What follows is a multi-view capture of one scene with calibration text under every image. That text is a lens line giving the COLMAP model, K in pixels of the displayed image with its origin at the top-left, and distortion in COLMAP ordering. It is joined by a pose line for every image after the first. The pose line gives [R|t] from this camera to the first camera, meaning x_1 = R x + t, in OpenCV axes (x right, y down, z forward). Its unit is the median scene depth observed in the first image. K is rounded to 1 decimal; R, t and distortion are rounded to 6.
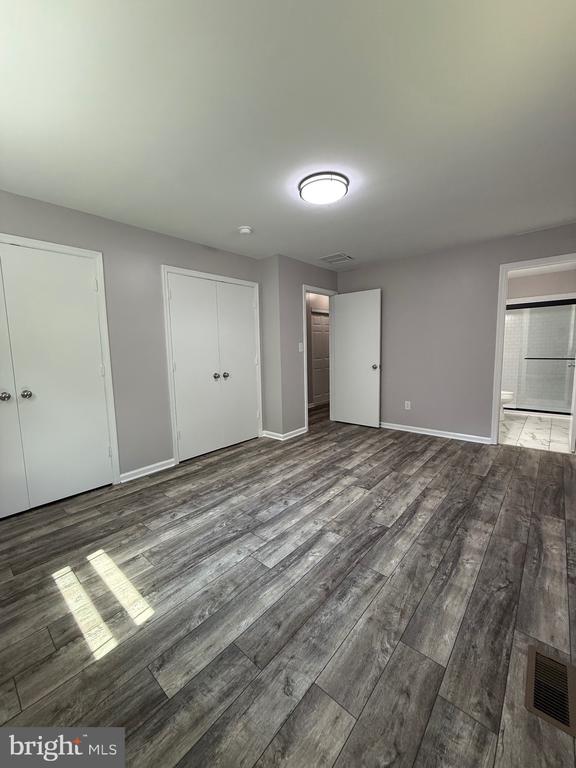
lens RADIAL K [[305.4, 0, 286.8], [0, 305.4, 381.6], [0, 0, 1]] dist [-0.000758, 0.000358]
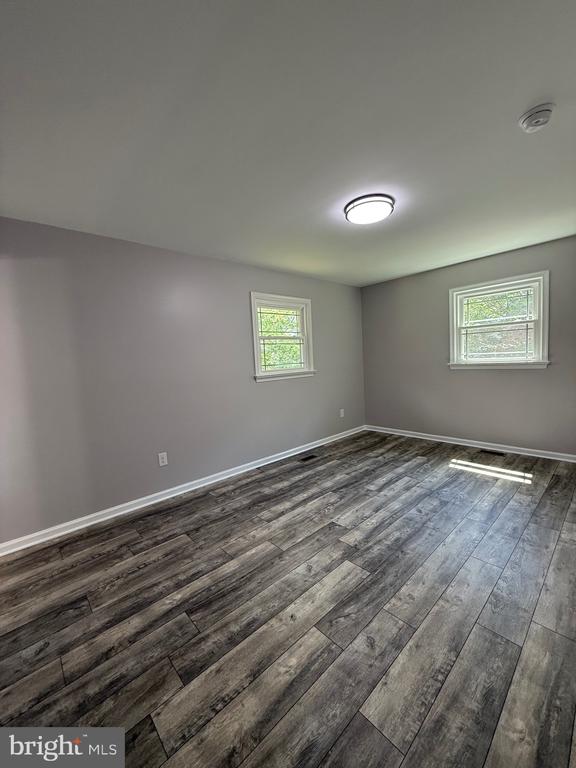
lens RADIAL K [[305.4, 0, 286.8], [0, 305.4, 381.6], [0, 0, 1]] dist [-0.000758, 0.000358]
pose [[-0.990869, 0.070555, 0.114891, 0.292455], [0.090741, 0.979245, 0.181231, -0.254870], [-0.099720, 0.190001, -0.976706, 1.983118]]
